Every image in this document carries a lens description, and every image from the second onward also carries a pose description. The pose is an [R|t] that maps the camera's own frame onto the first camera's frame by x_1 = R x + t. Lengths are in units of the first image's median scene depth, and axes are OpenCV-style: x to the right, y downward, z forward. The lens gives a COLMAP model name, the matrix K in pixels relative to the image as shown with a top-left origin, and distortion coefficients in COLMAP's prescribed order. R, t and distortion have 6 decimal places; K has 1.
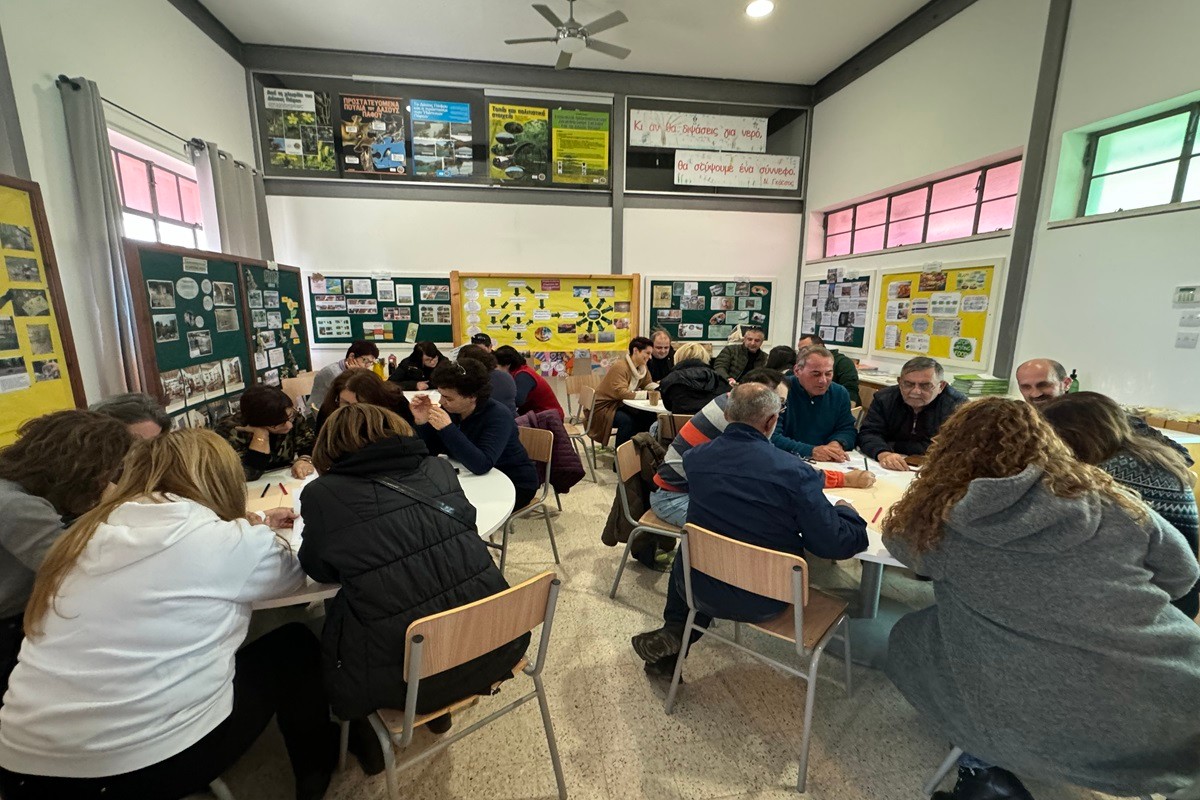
lens RADIAL K [[499.6, 0, 617.2], [0, 499.6, 401.3], [0, 0, 1]] dist [-0.003465, -0.000172]
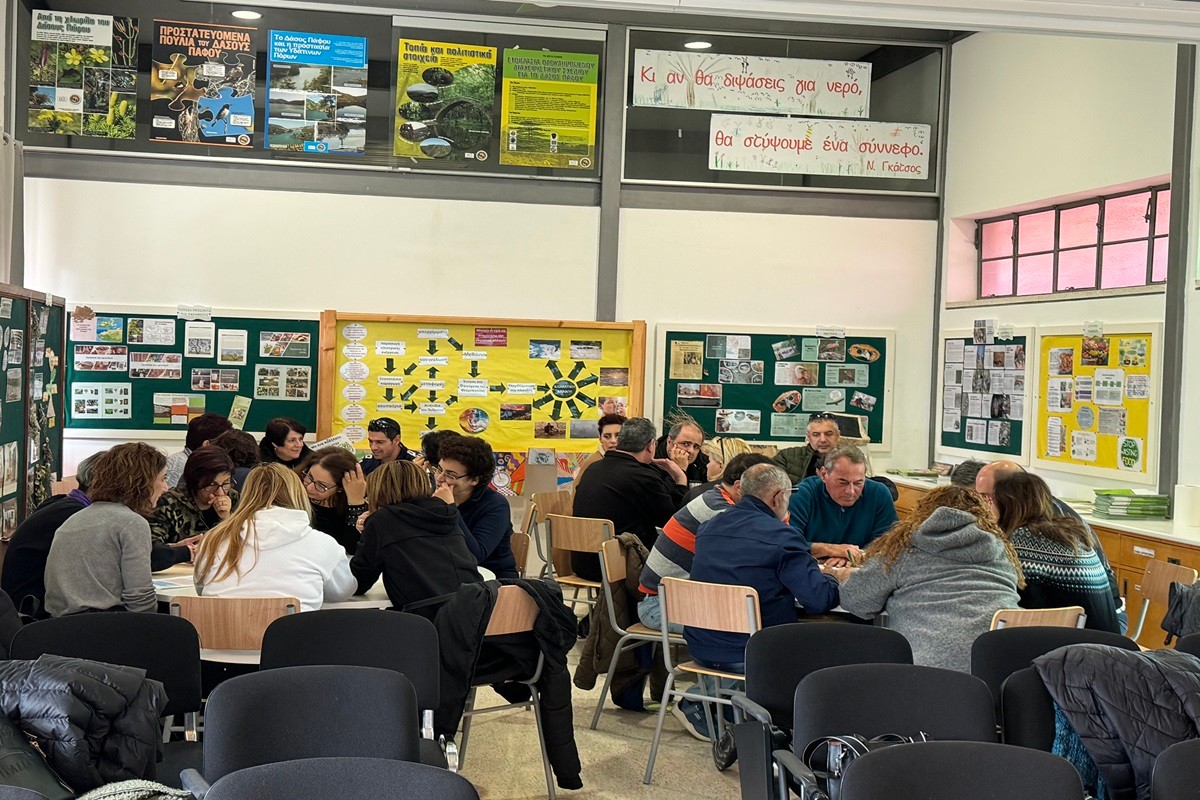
lens RADIAL K [[1632.0, 0, 599.4], [0, 1632.0, 400.3], [0, 0, 1]] dist [-0.001831, 0.000000]
pose [[0.999716, 0.022708, -0.007186, 0.007736], [-0.023571, 0.986603, -0.161426, 0.141182], [0.003424, 0.161550, 0.986859, -0.849480]]
